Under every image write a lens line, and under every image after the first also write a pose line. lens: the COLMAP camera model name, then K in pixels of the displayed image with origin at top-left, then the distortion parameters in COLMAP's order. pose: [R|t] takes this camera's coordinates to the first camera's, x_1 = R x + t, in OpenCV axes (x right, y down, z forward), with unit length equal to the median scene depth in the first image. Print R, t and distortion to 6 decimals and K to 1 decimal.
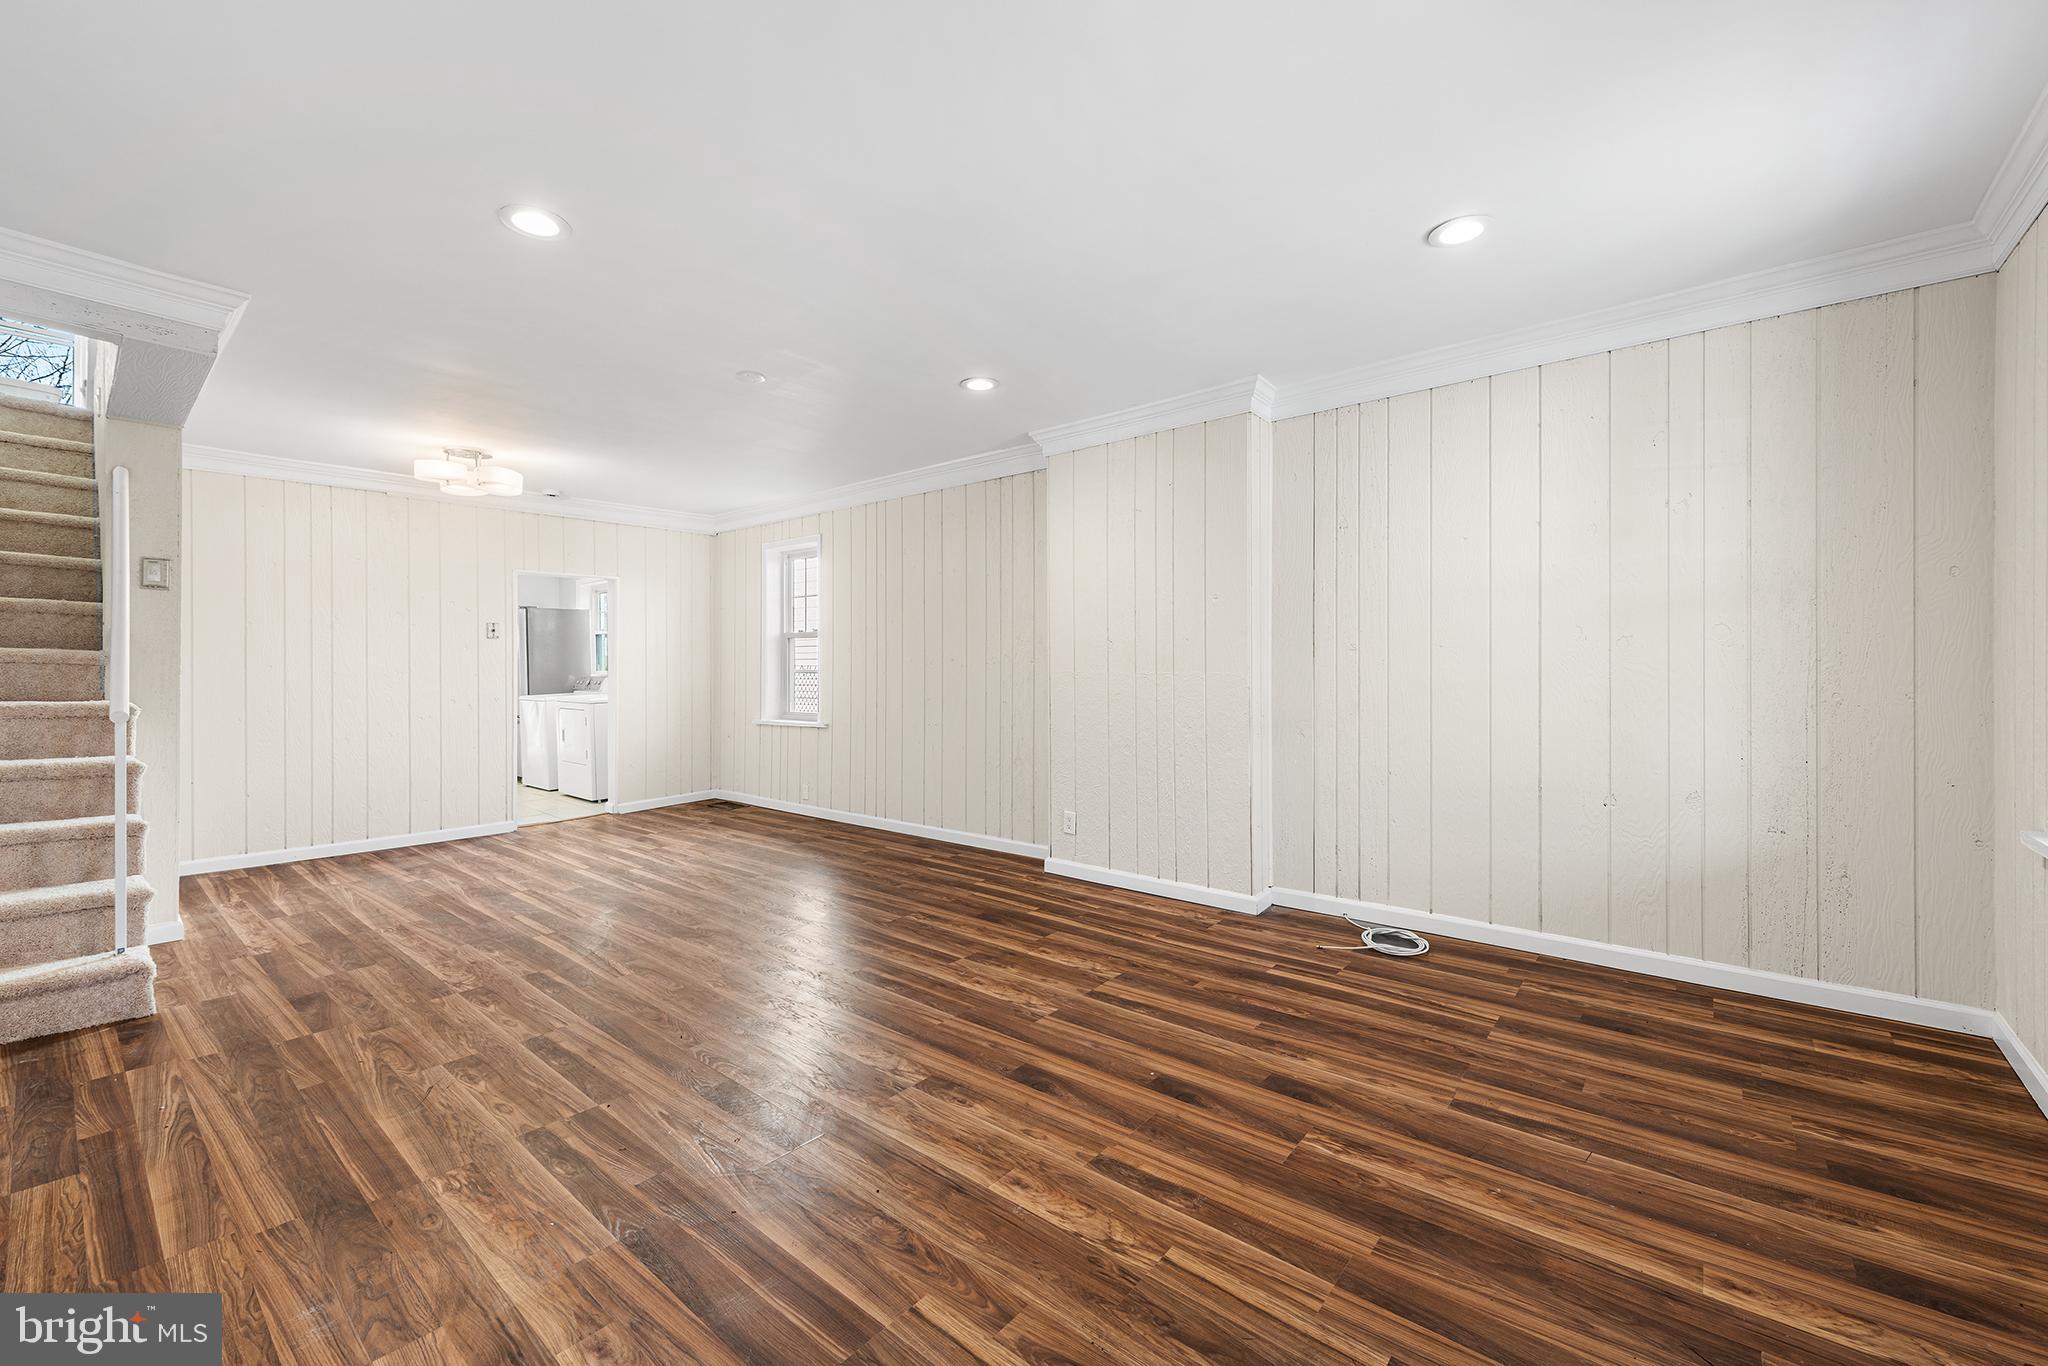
lens RADIAL K [[822.8, 0, 1018.8], [0, 822.8, 675.5], [0, 0, 1]] dist [-0.013336, -0.000400]
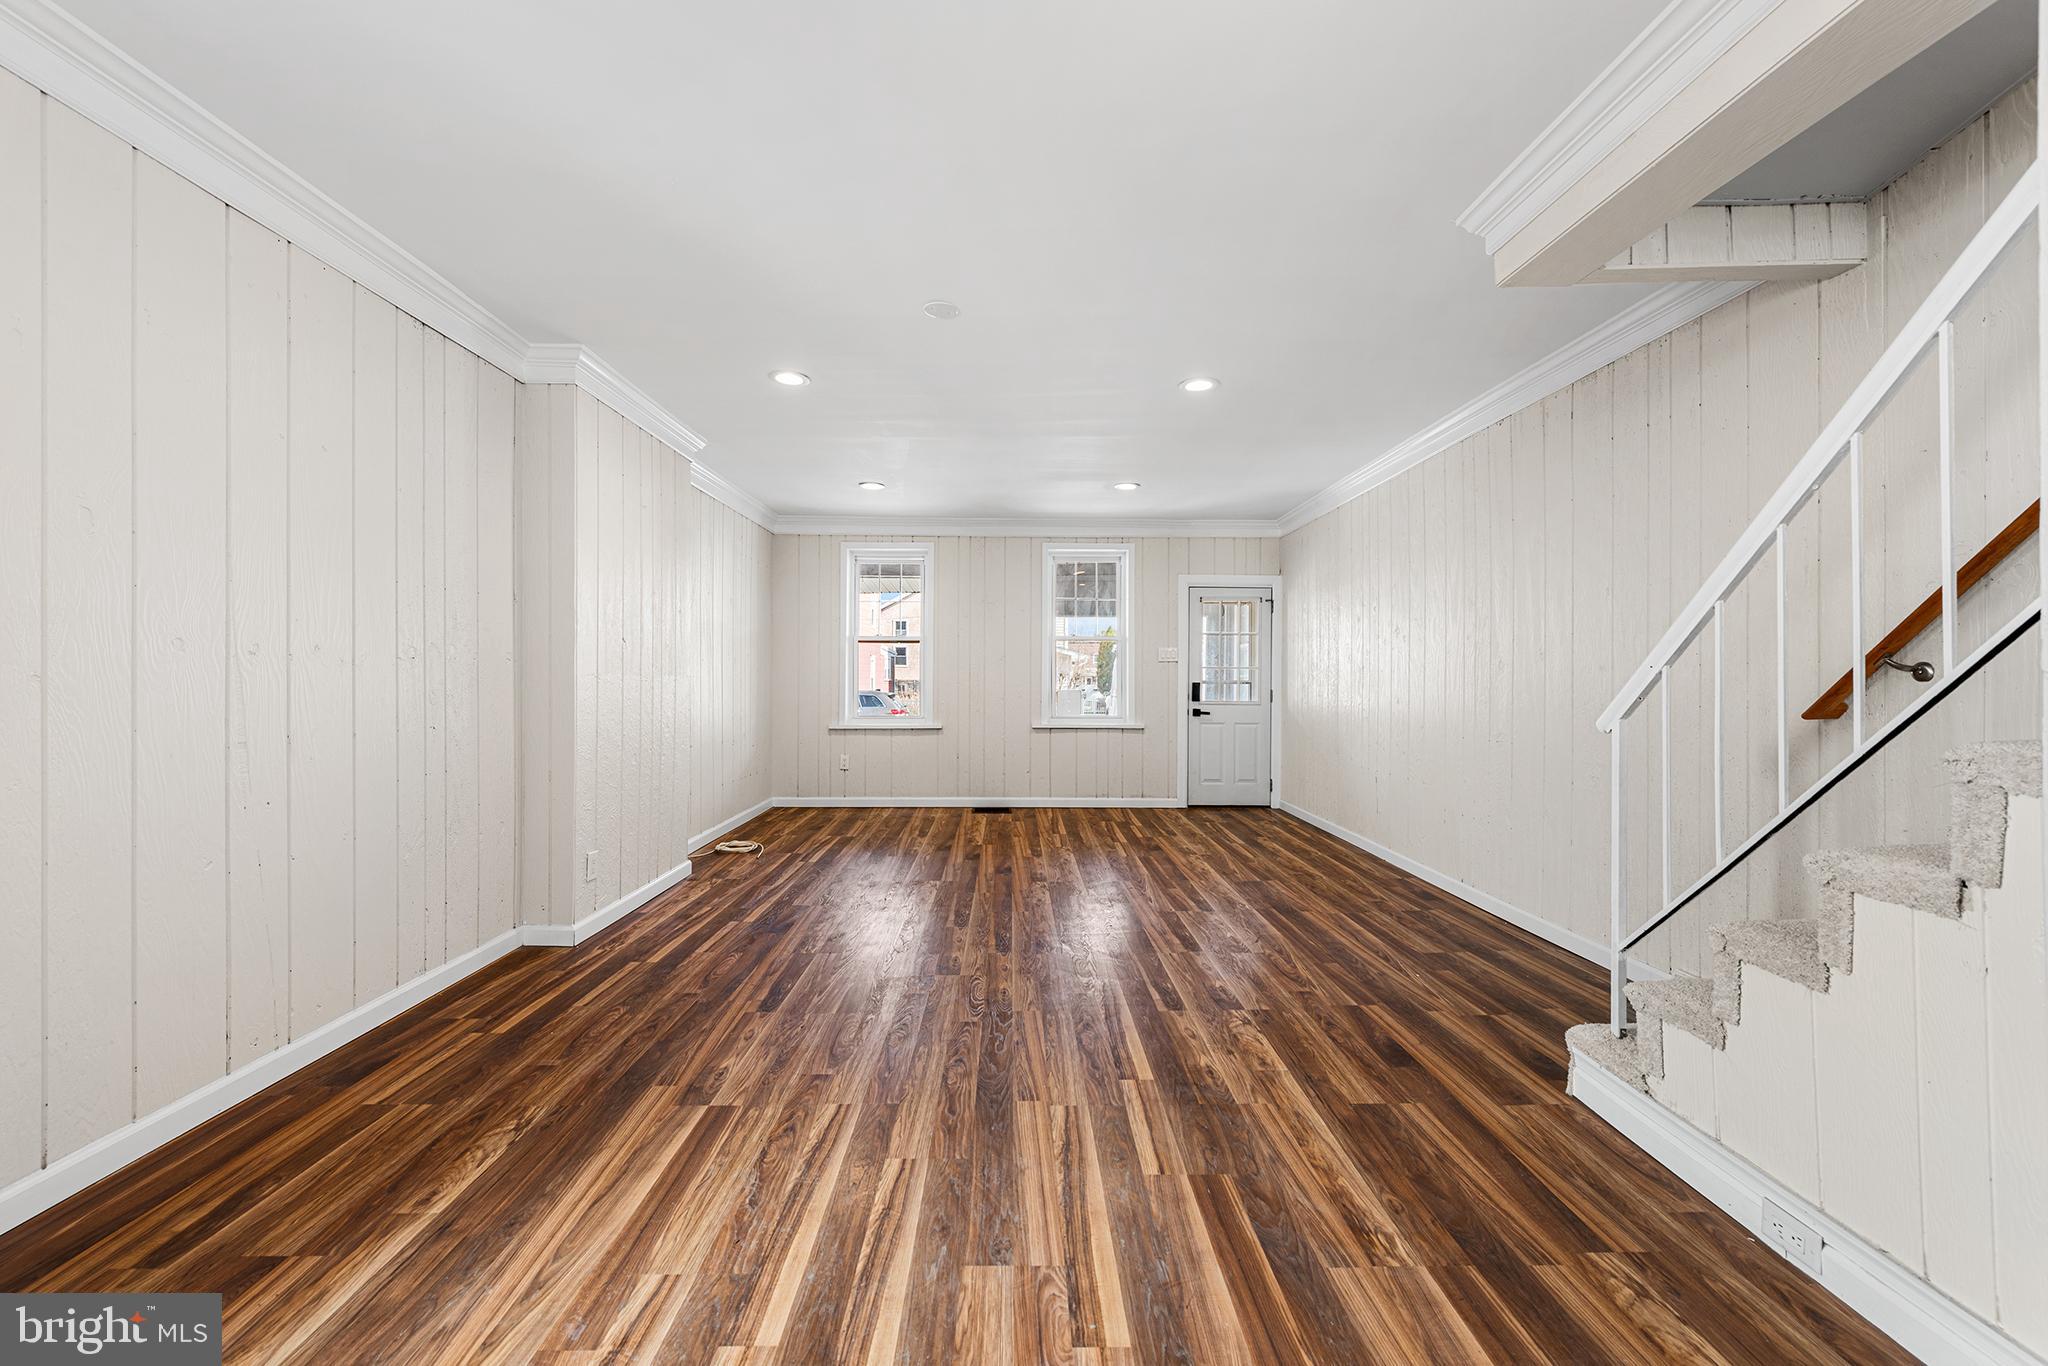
lens RADIAL K [[822.8, 0, 1021.3], [0, 822.8, 676.5], [0, 0, 1]] dist [-0.013336, -0.000400]
pose [[-0.663669, -0.000331, 0.748027, -1.288615], [0.004059, 0.999984, 0.004044, -0.013169], [-0.748016, 0.005720, -0.663656, 1.916932]]
